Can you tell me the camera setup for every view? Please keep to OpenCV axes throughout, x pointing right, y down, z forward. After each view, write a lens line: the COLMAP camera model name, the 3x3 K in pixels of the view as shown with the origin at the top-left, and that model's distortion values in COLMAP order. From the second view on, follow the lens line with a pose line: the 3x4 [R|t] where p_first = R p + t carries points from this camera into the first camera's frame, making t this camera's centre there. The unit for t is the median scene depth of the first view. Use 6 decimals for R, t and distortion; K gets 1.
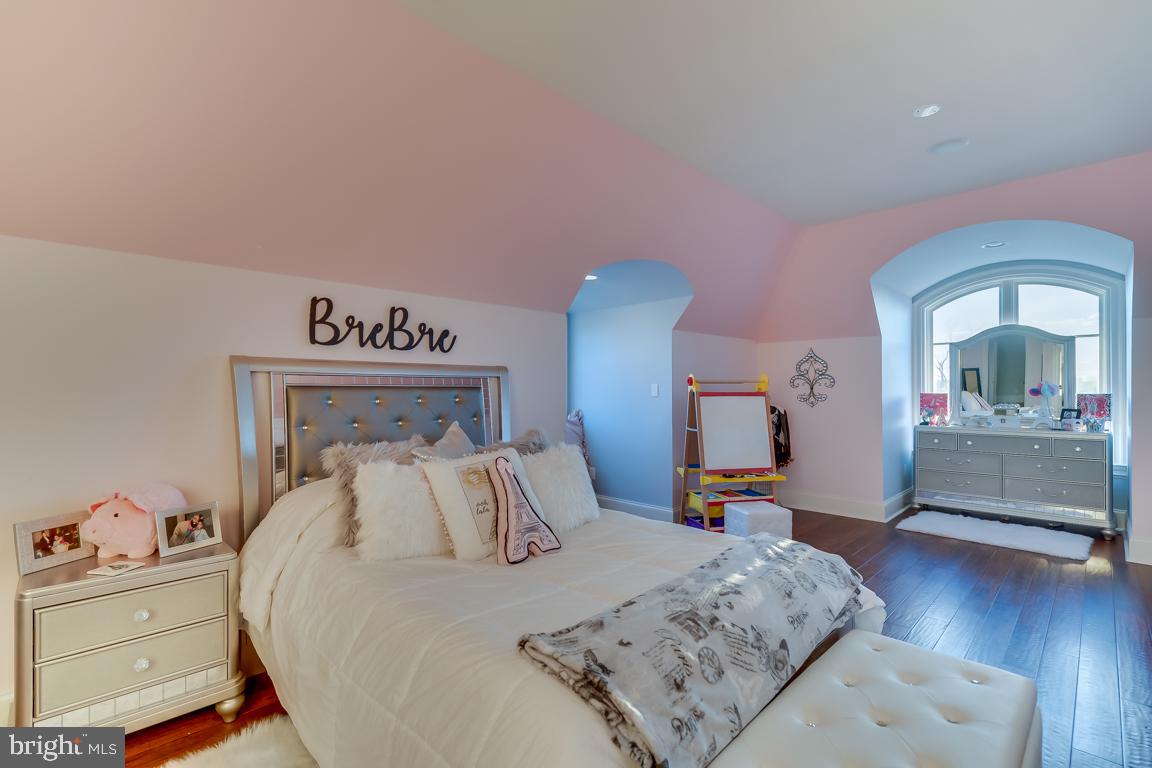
lens RADIAL K [[525.0, 0, 573.9], [0, 525.0, 390.0], [0, 0, 1]] dist [-0.008703, 0.003173]
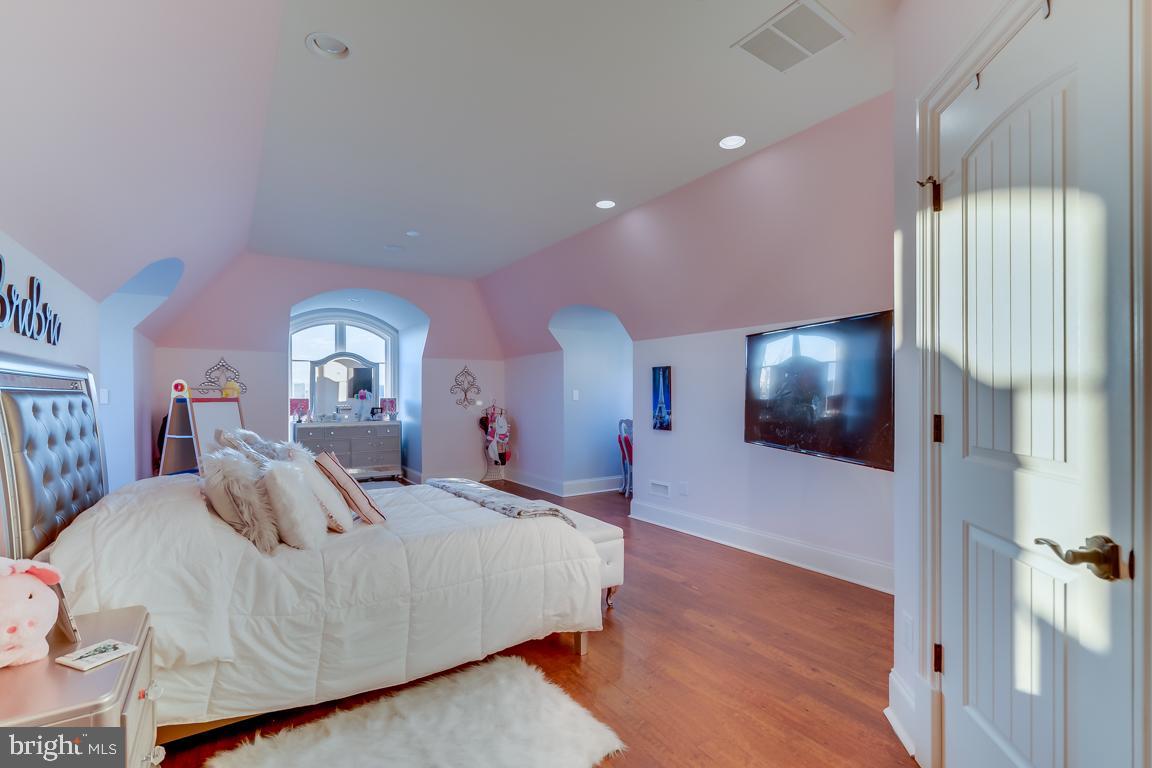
lens RADIAL K [[525.0, 0, 574.0], [0, 525.0, 389.2], [0, 0, 1]] dist [-0.008703, 0.003173]
pose [[0.187633, 0.010475, 0.982183, -0.551323], [0.002646, 0.999934, -0.011170, -0.000263], [-0.982236, 0.004695, 0.187593, 0.093377]]
